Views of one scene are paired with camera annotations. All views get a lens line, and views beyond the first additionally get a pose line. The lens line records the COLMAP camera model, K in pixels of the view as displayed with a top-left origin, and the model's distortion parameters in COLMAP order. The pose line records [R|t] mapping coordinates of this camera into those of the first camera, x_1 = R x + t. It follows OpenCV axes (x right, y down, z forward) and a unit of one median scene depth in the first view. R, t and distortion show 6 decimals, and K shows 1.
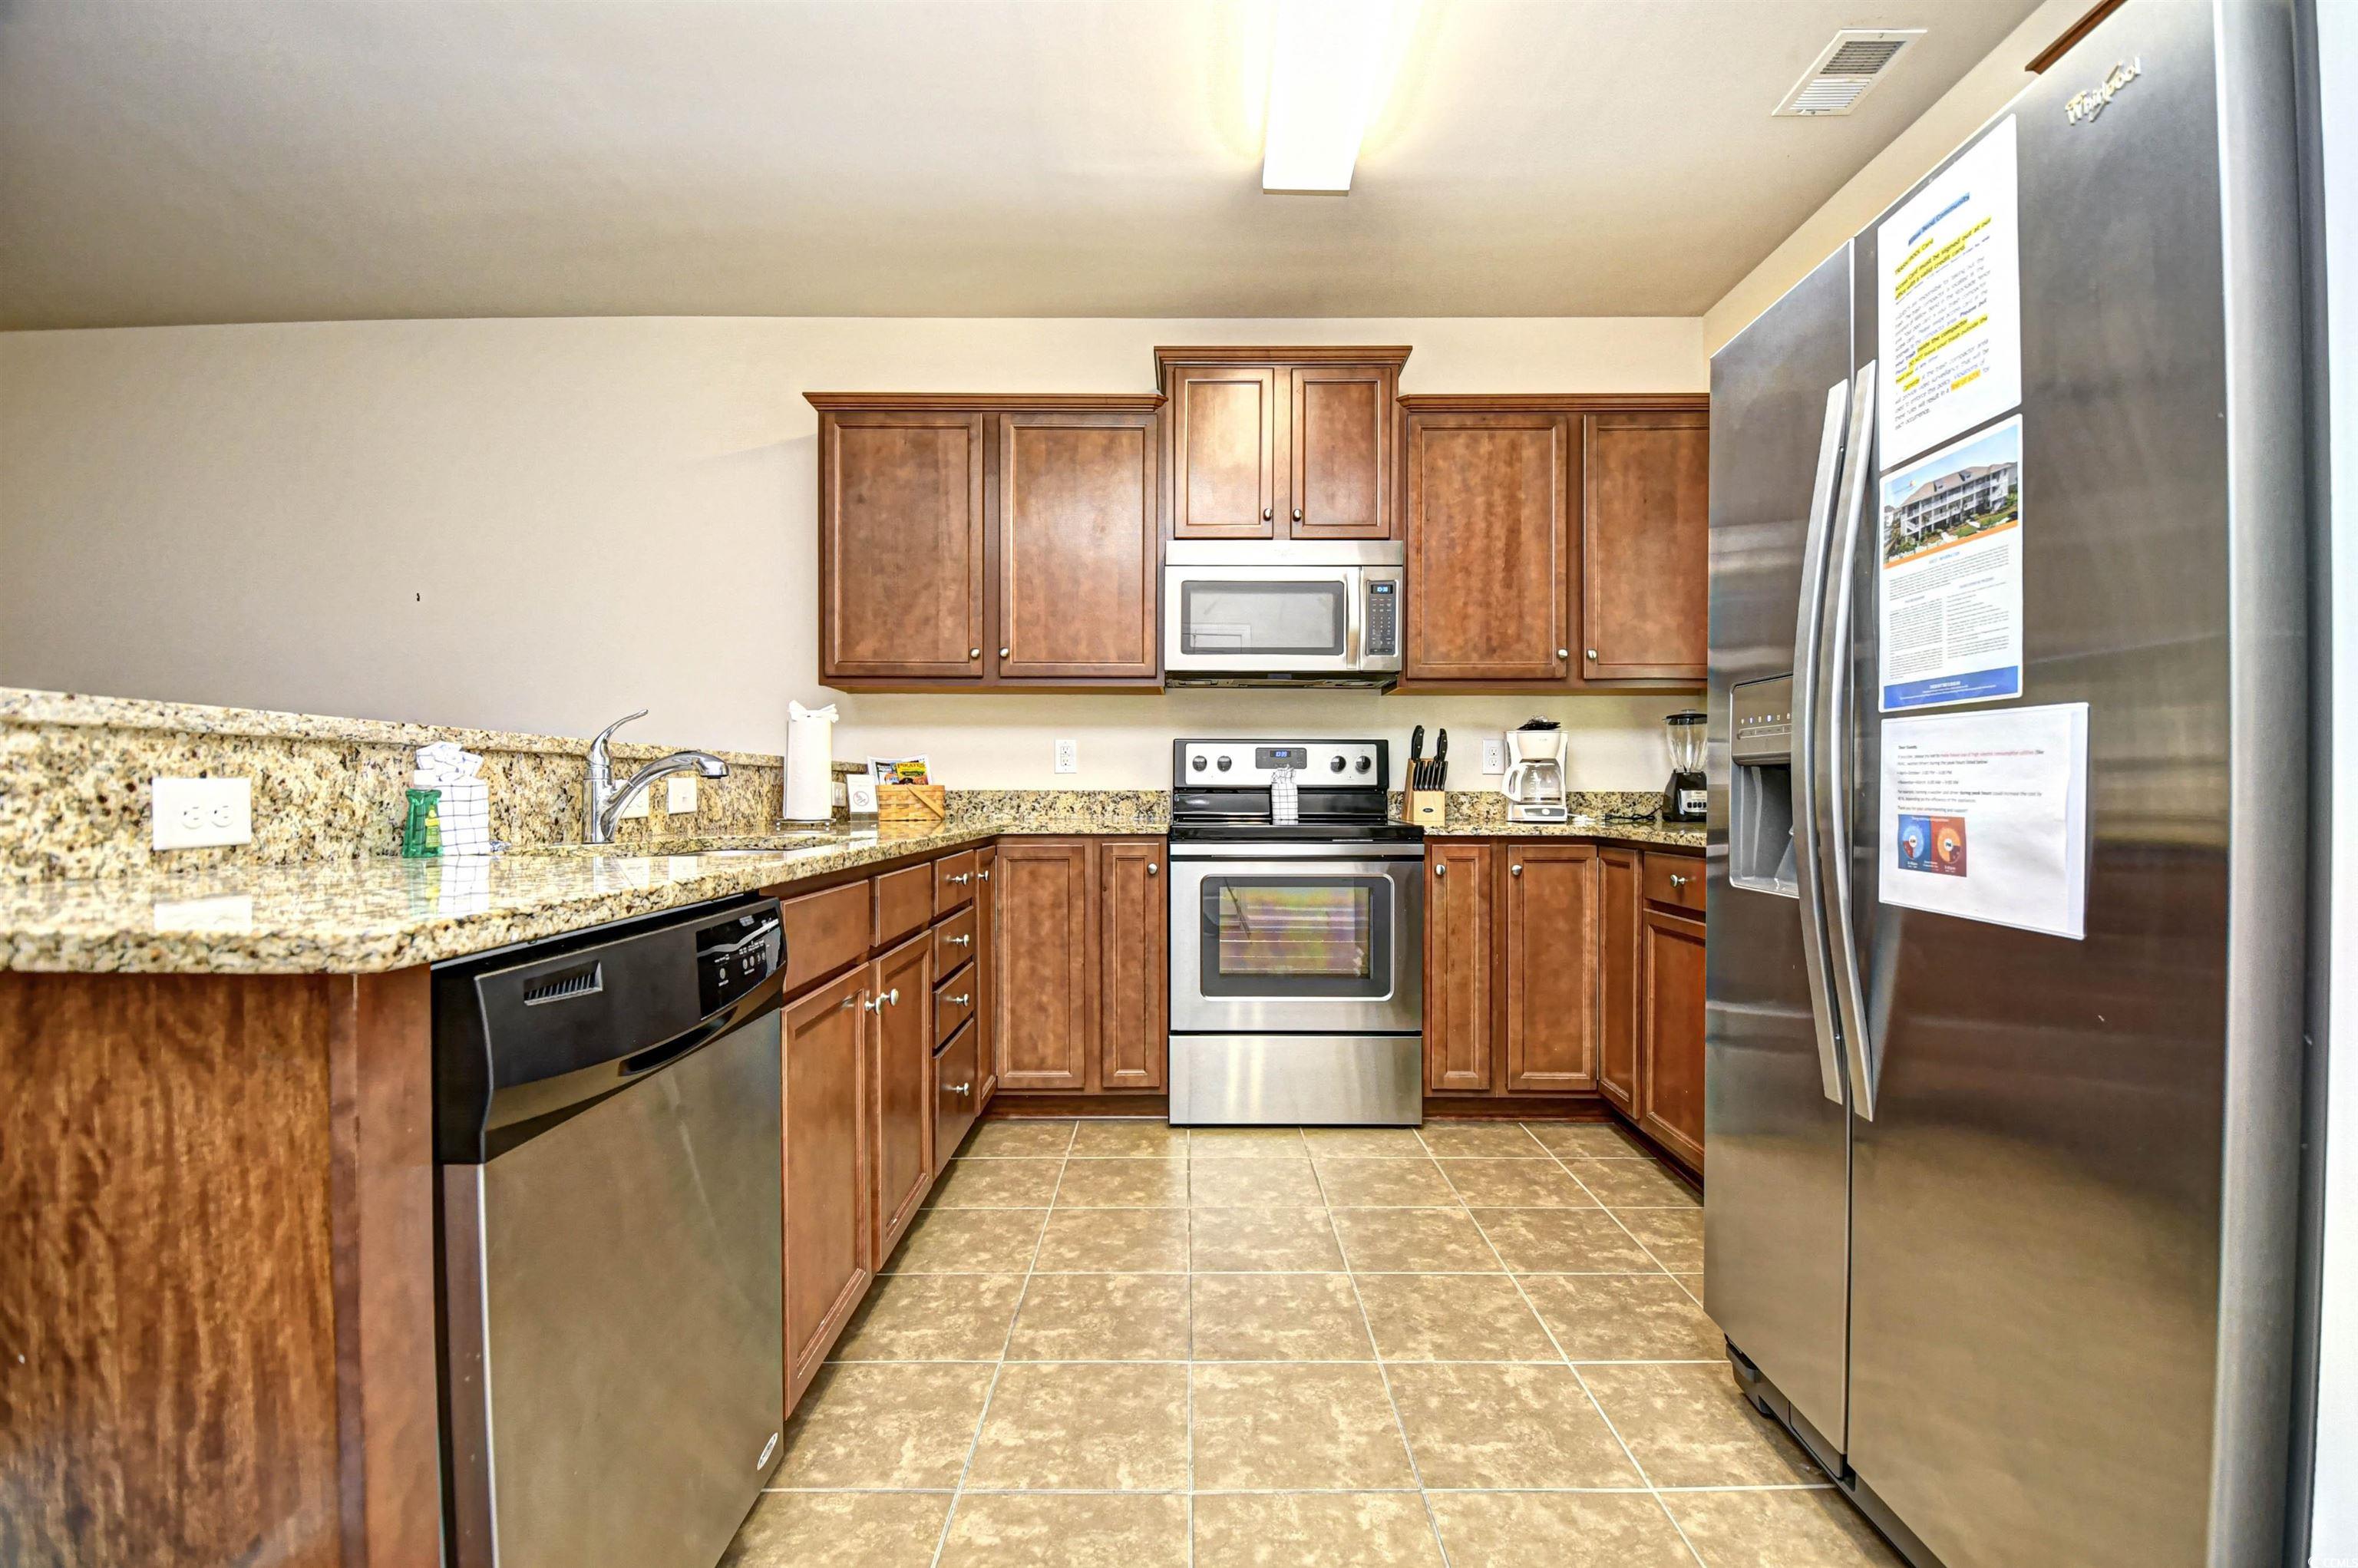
lens RADIAL K [[1026.0, 0, 1186.8], [0, 1026.0, 801.9], [0, 0, 1]] dist [0.017885, -0.025856]
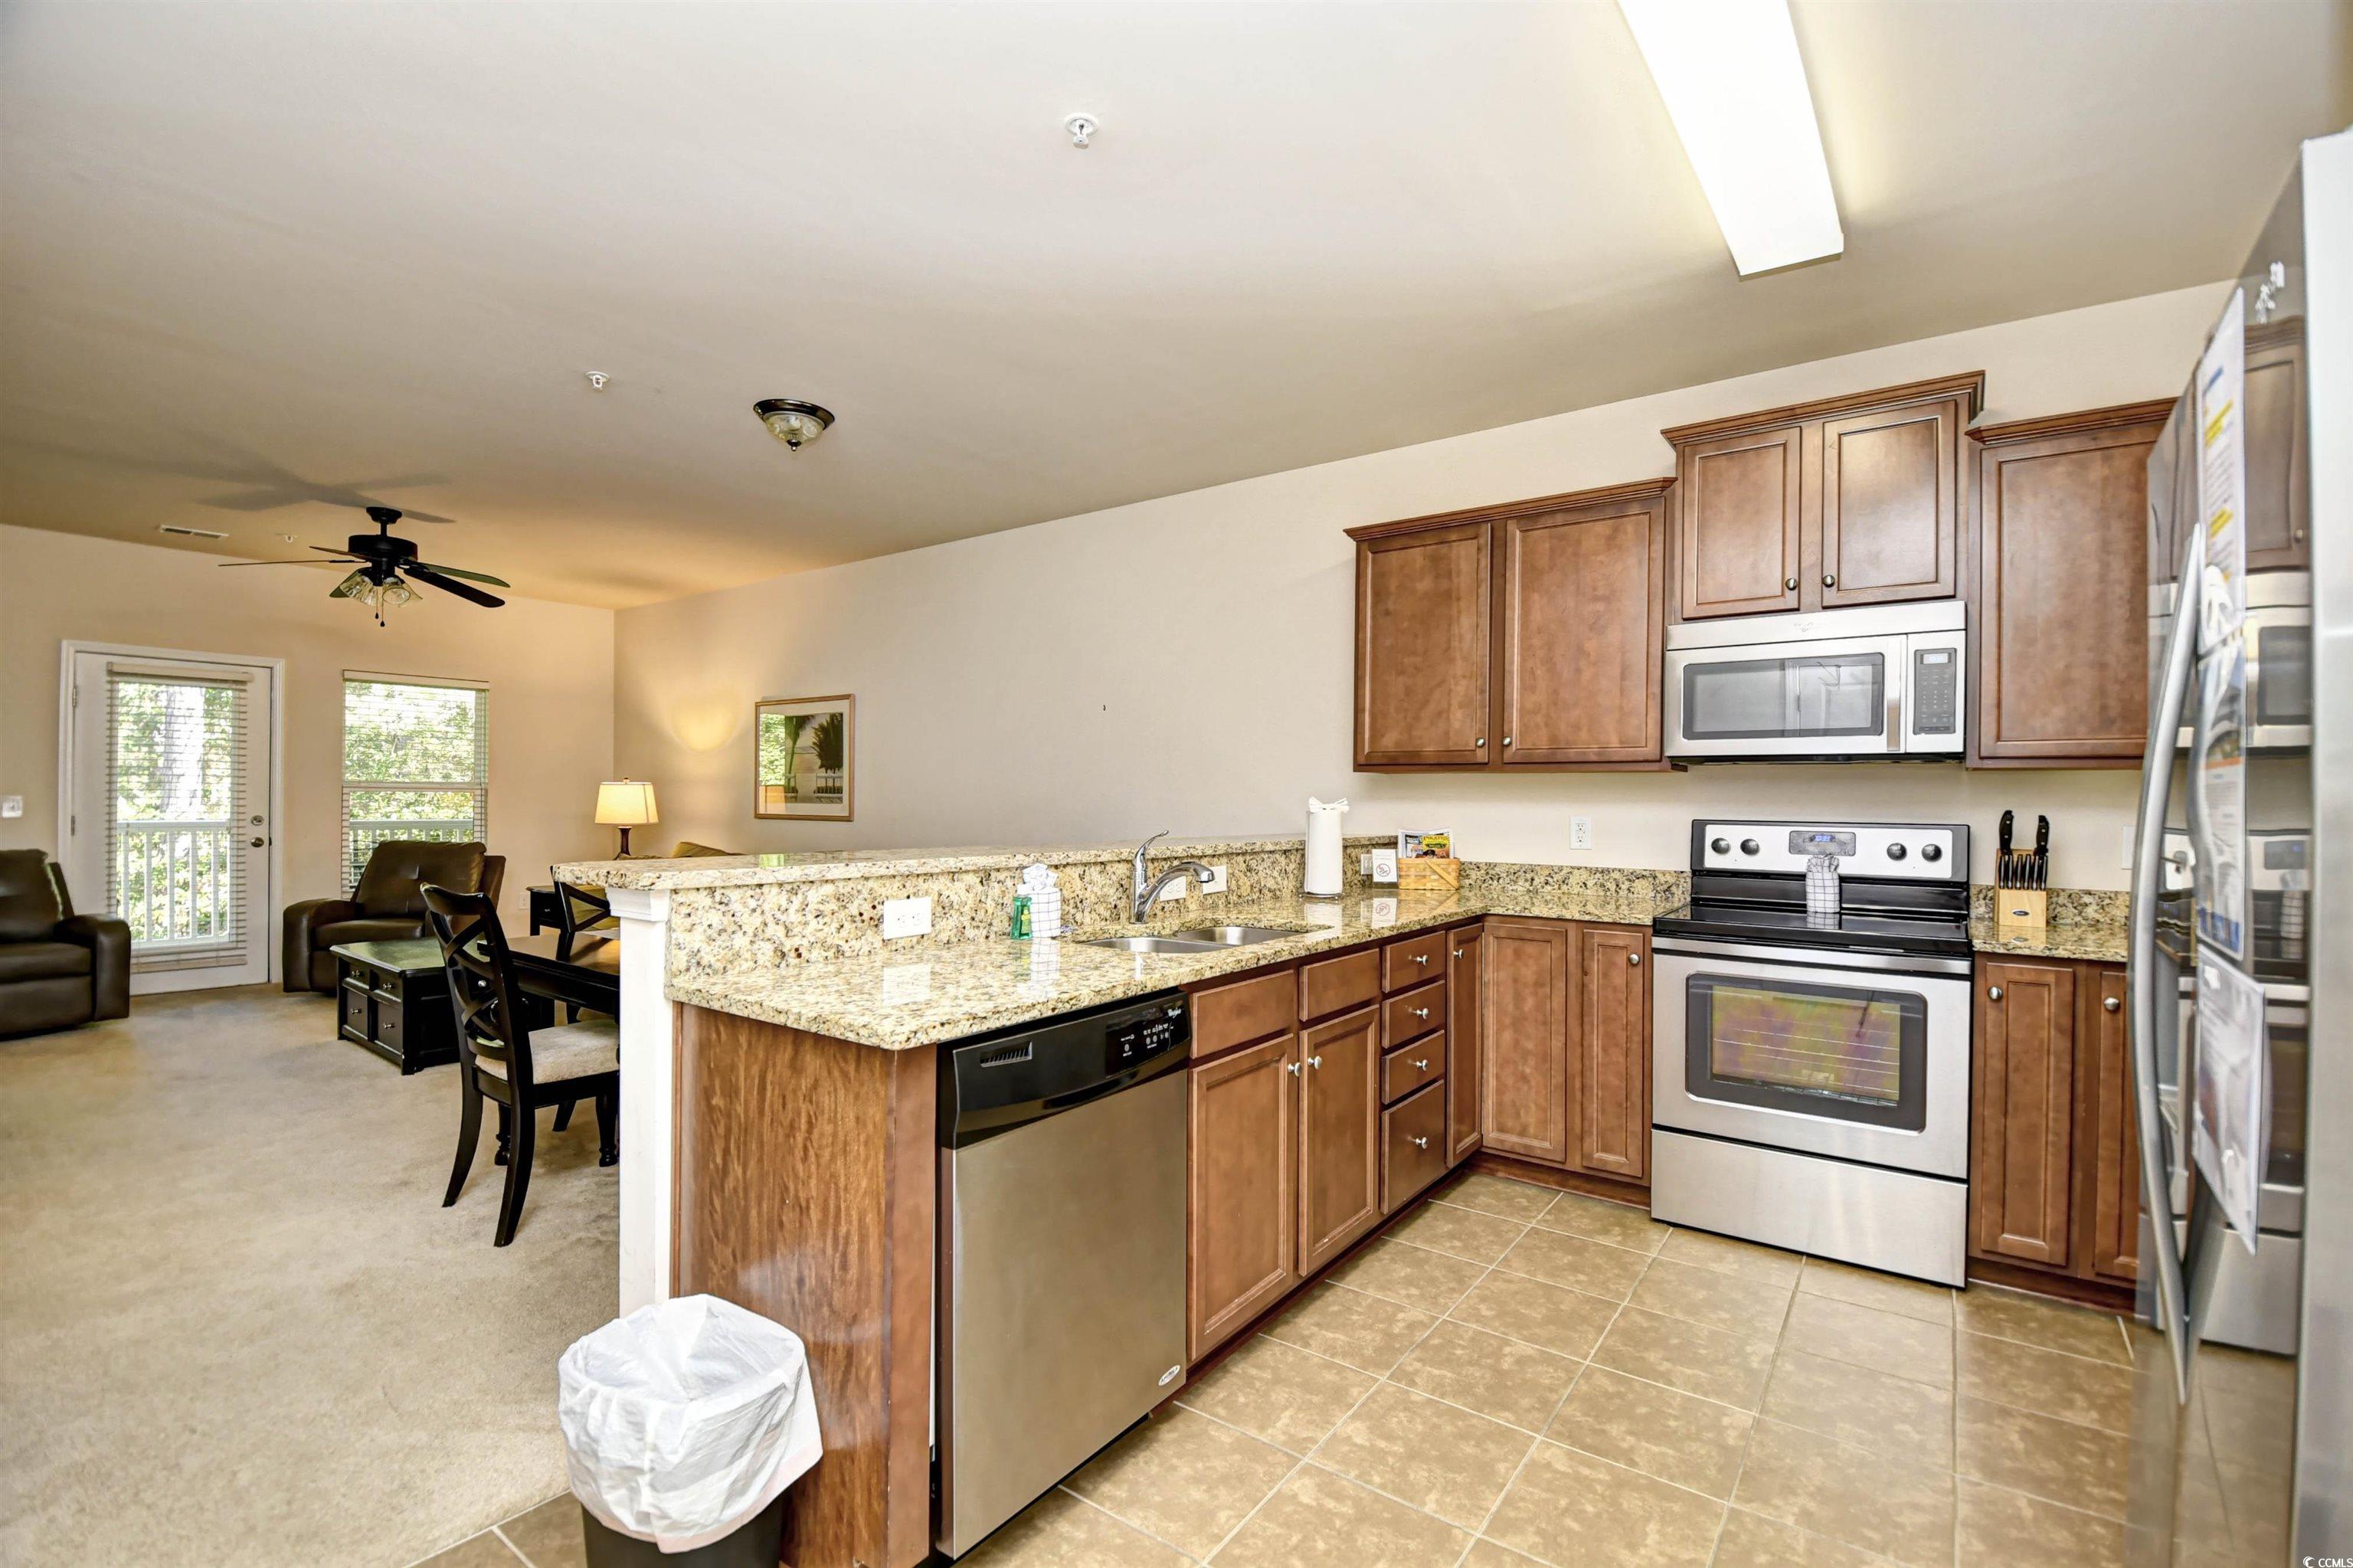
lens RADIAL K [[1023.9, 0, 1184.2], [0, 1023.9, 801.9], [0, 0, 1]] dist [0.017885, -0.025856]
pose [[0.807073, 0.007445, -0.590405, 0.202847], [-0.014951, 0.999858, -0.007828, -0.074198], [0.590263, 0.015145, 0.807069, -0.076233]]
